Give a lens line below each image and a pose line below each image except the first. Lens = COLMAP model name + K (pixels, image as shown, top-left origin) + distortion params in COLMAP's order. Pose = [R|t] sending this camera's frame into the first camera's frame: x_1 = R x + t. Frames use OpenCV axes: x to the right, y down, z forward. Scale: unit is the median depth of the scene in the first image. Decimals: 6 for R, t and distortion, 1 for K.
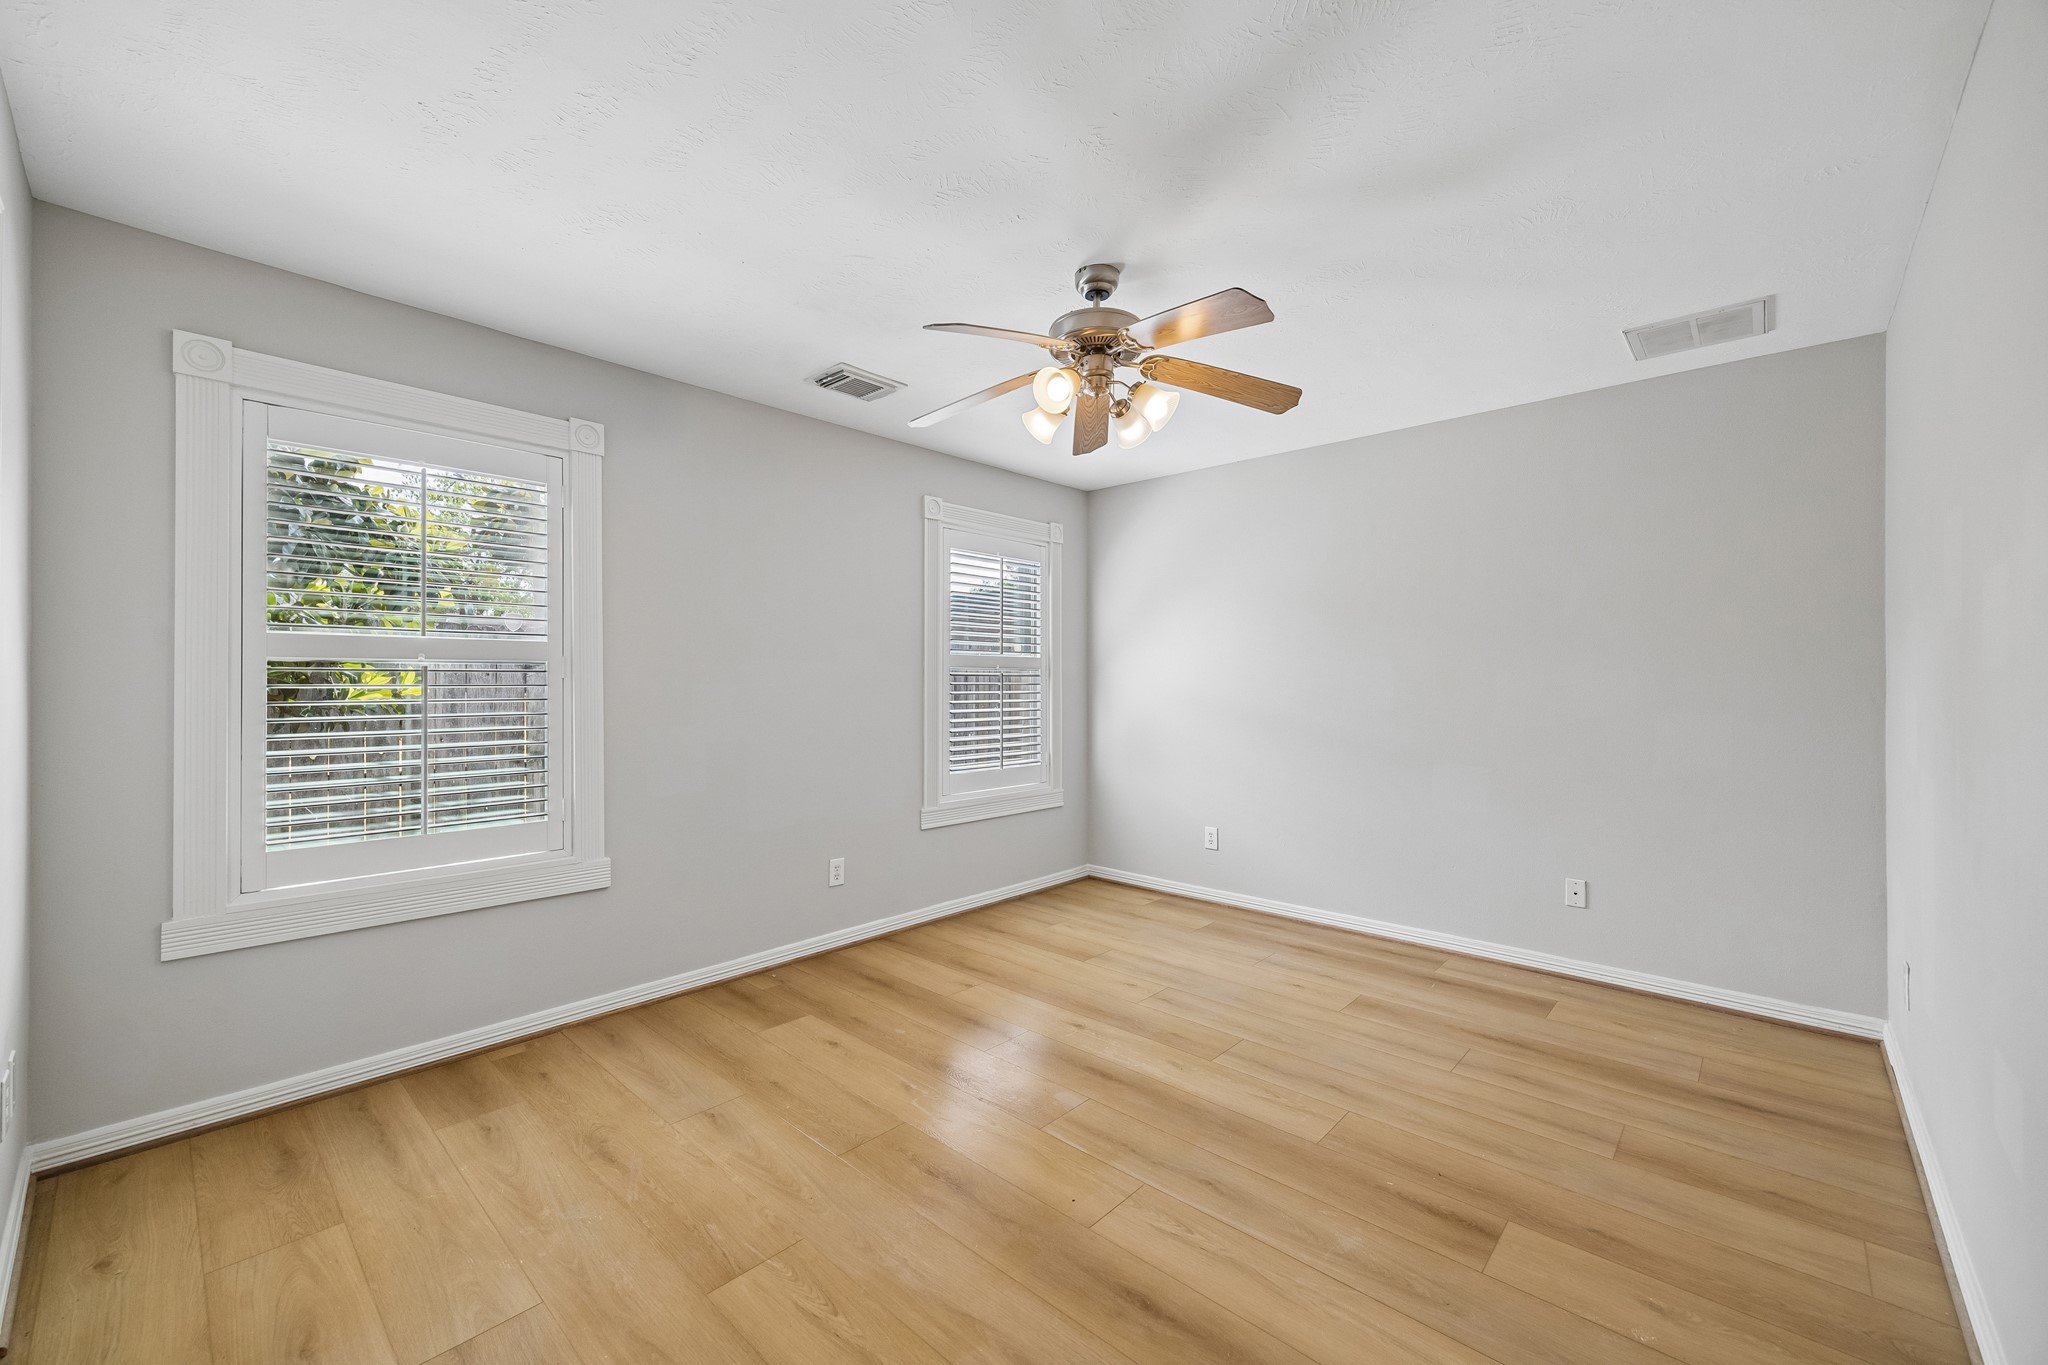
lens RADIAL K [[777.9, 0, 1022.6], [0, 777.9, 687.0], [0, 0, 1]] dist [-0.000379, -0.000231]
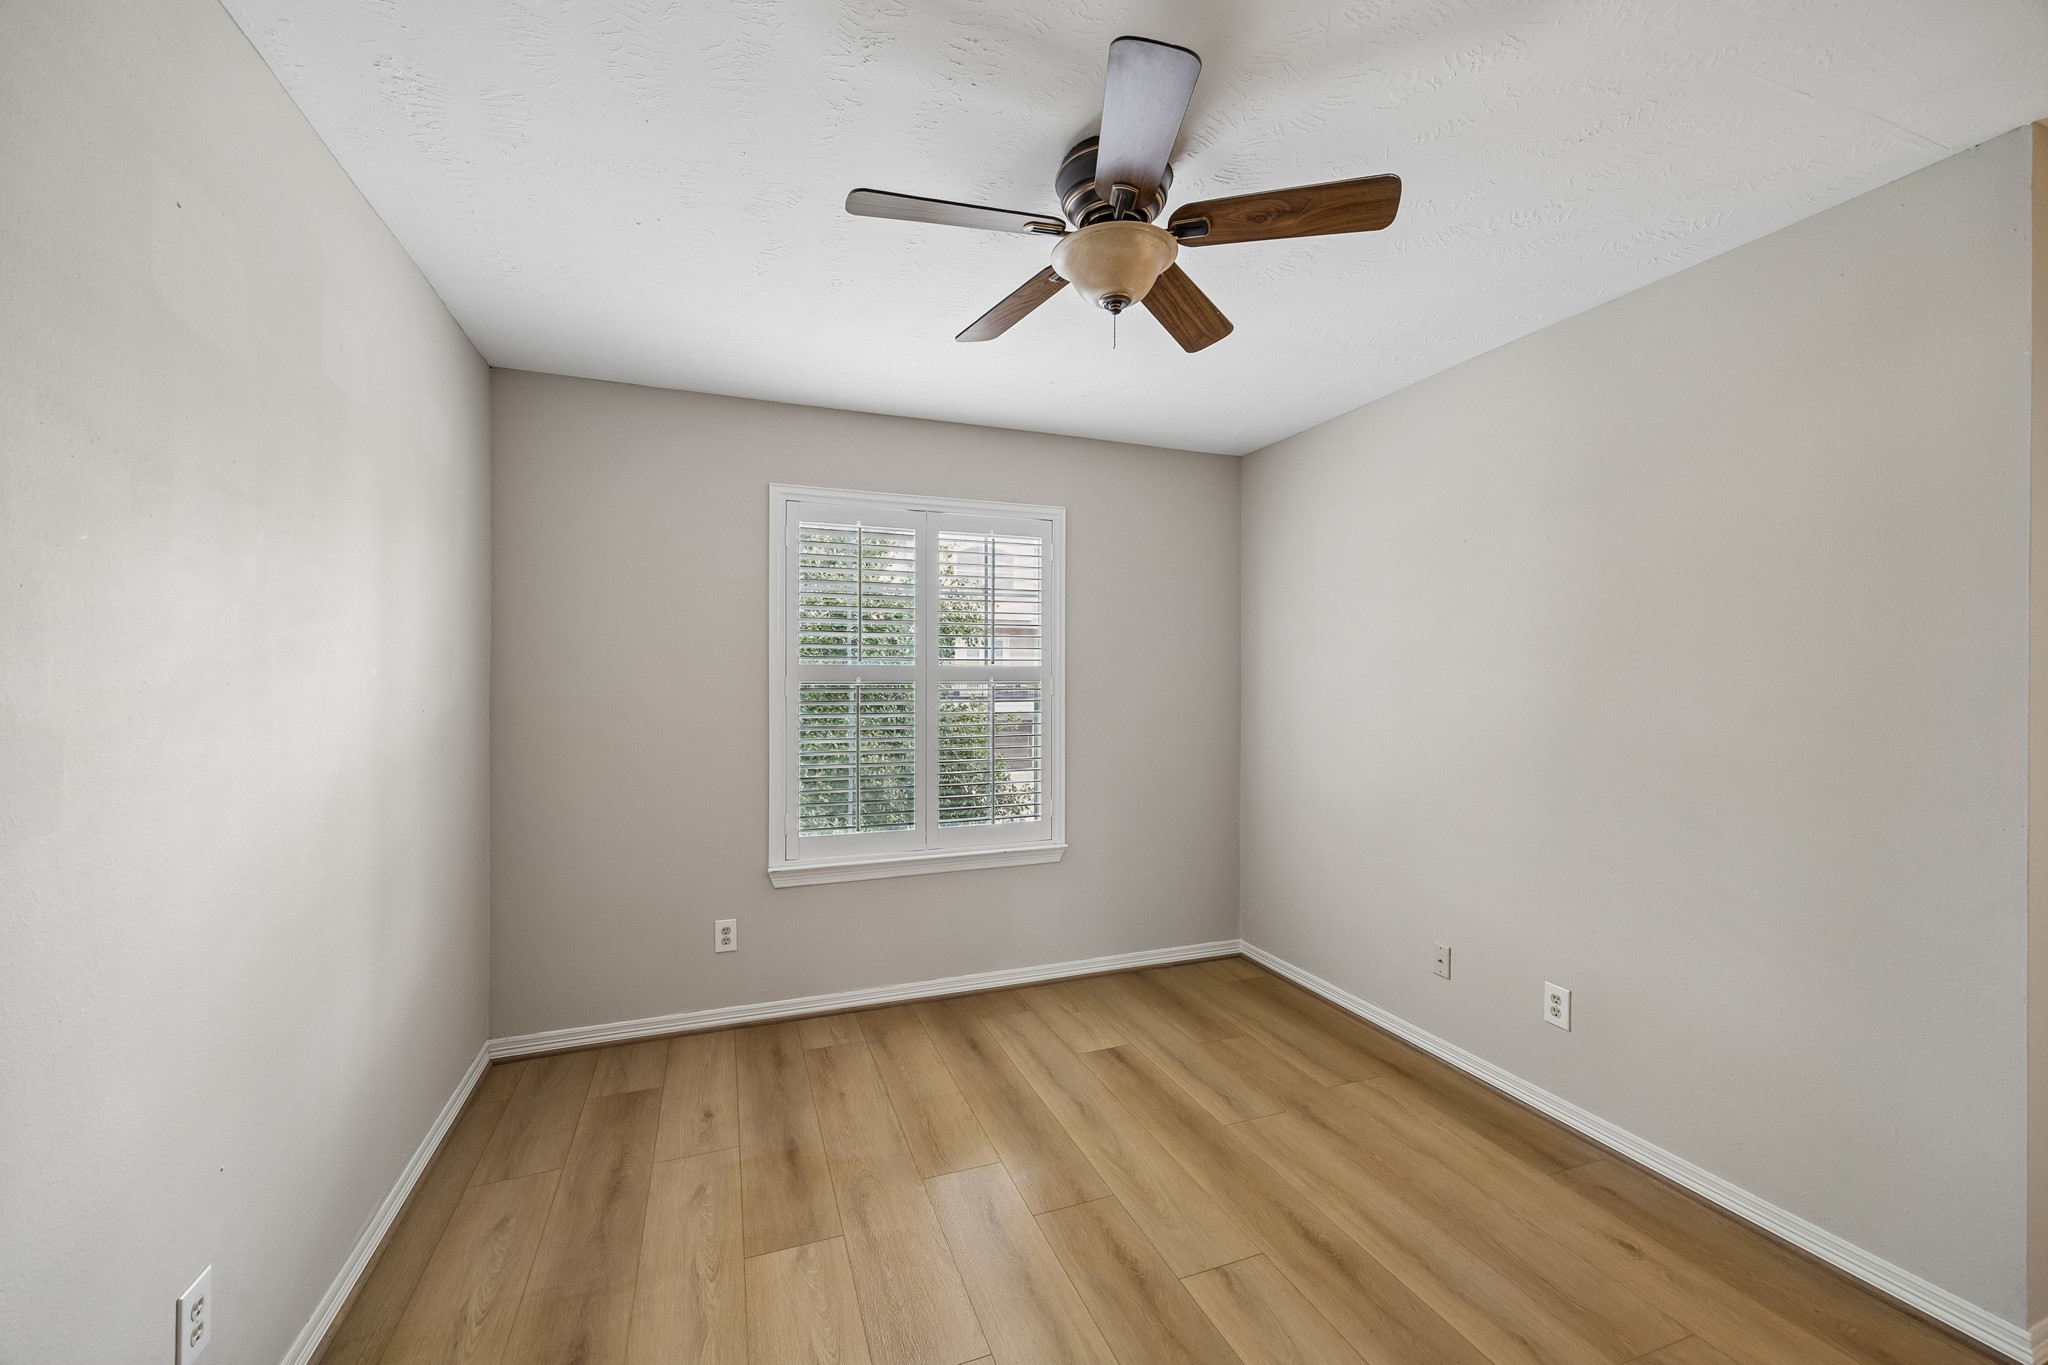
lens RADIAL K [[777.9, 0, 1026.6], [0, 777.9, 680.7], [0, 0, 1]] dist [-0.000379, -0.000231]
pose [[0.889352, -0.016934, -0.456910, 0.226569], [0.009534, 0.999783, -0.018496, -0.005192], [0.457125, 0.012093, 0.889320, 0.231128]]
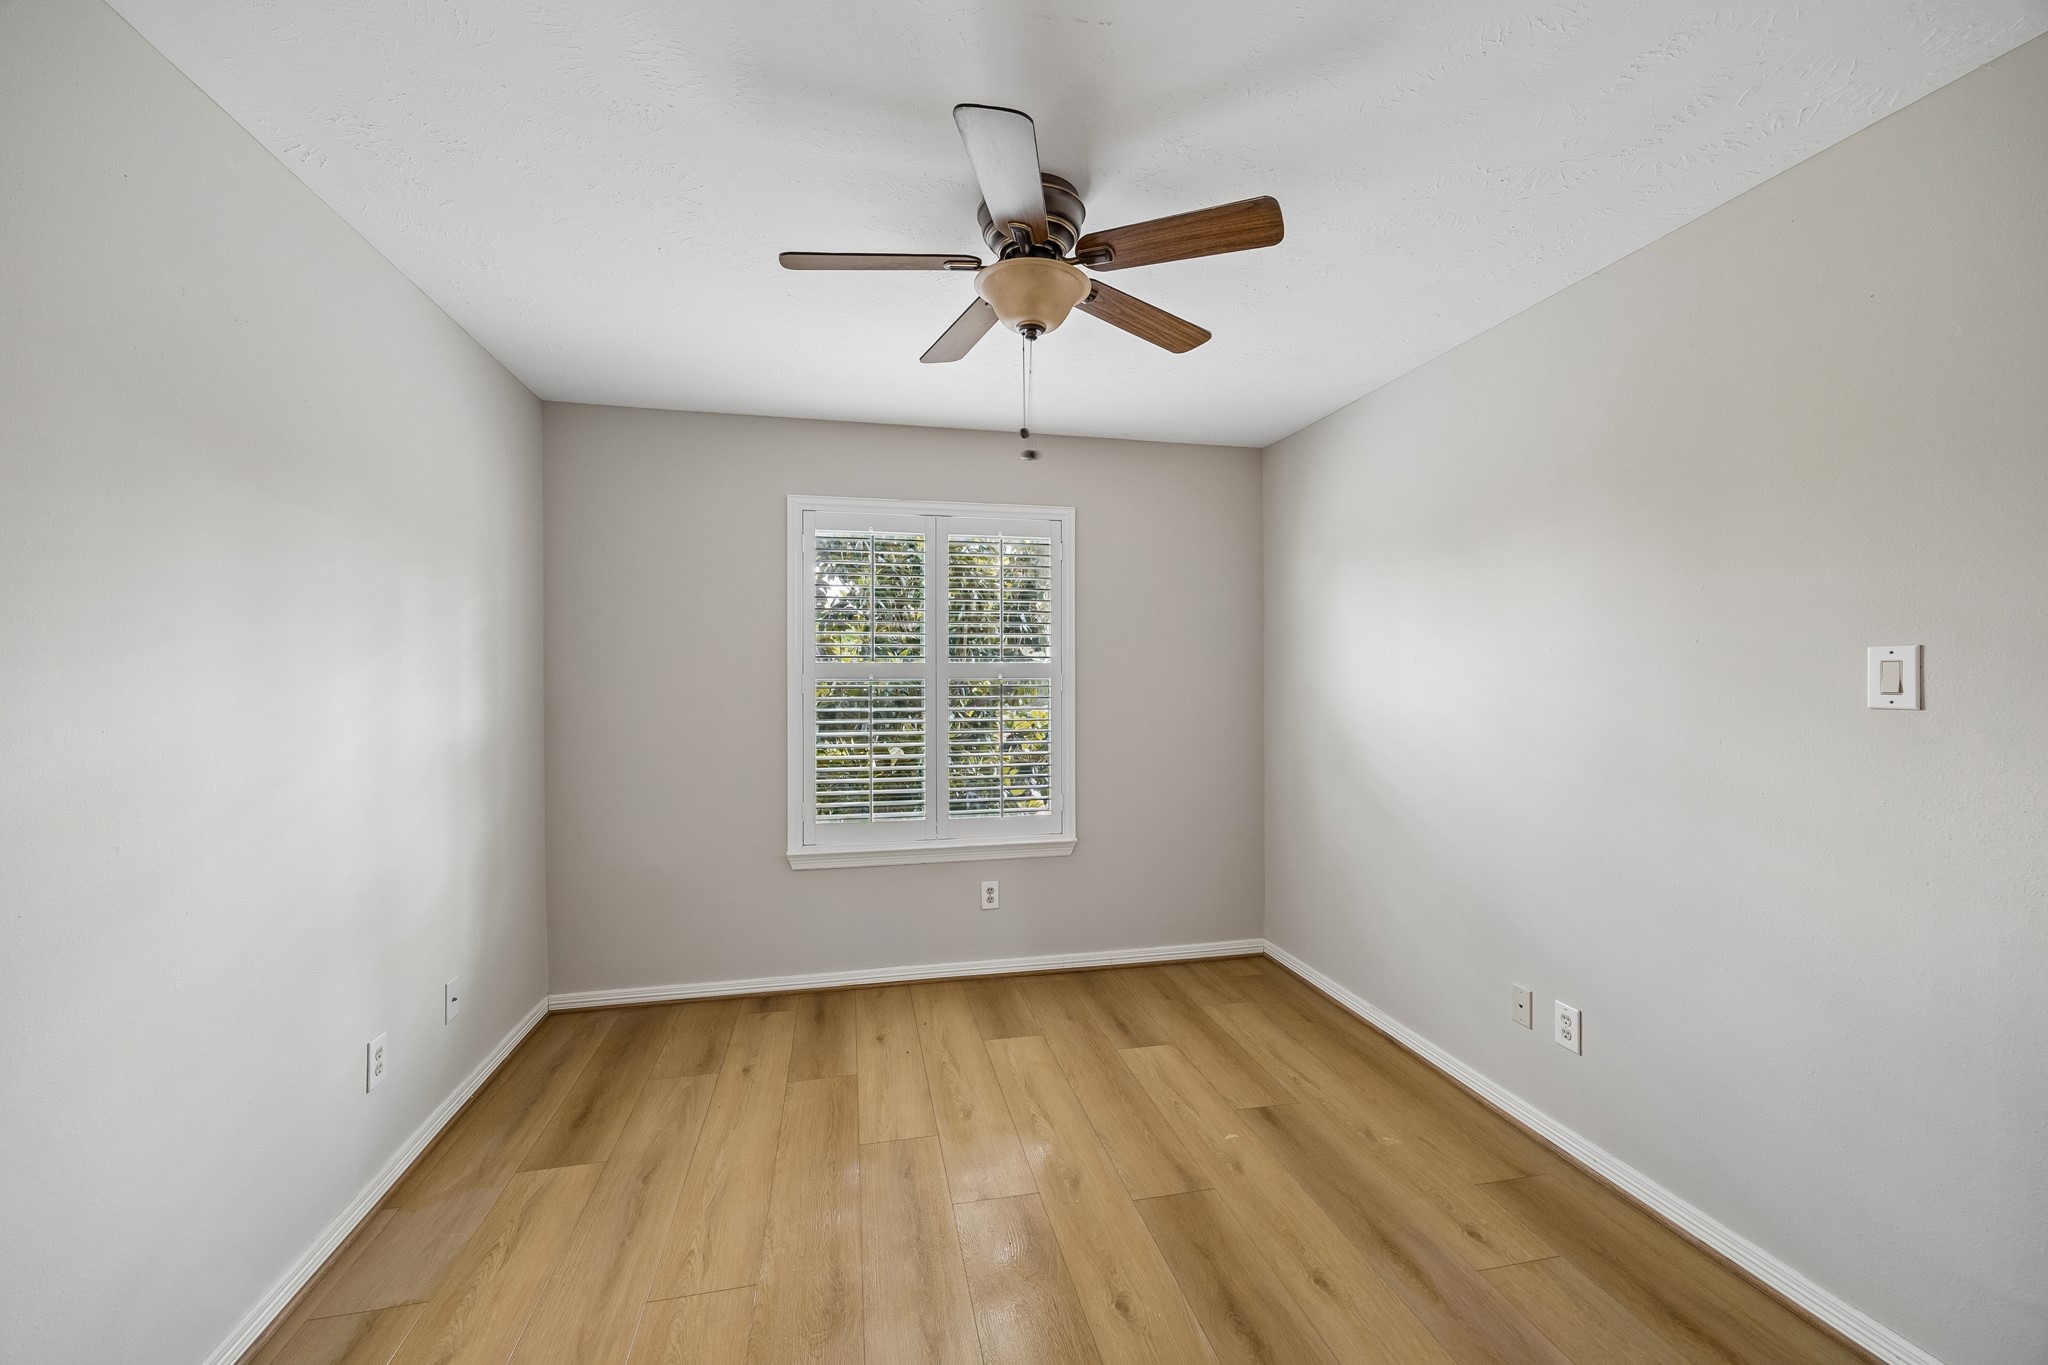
lens RADIAL K [[777.9, 0, 1012.0], [0, 777.9, 679.8], [0, 0, 1]] dist [-0.000379, -0.000231]
pose [[0.816278, -0.002992, -0.577651, 0.317749], [0.006394, 0.999972, 0.003854, -0.022268], [0.577624, -0.006840, 0.816275, 0.259500]]
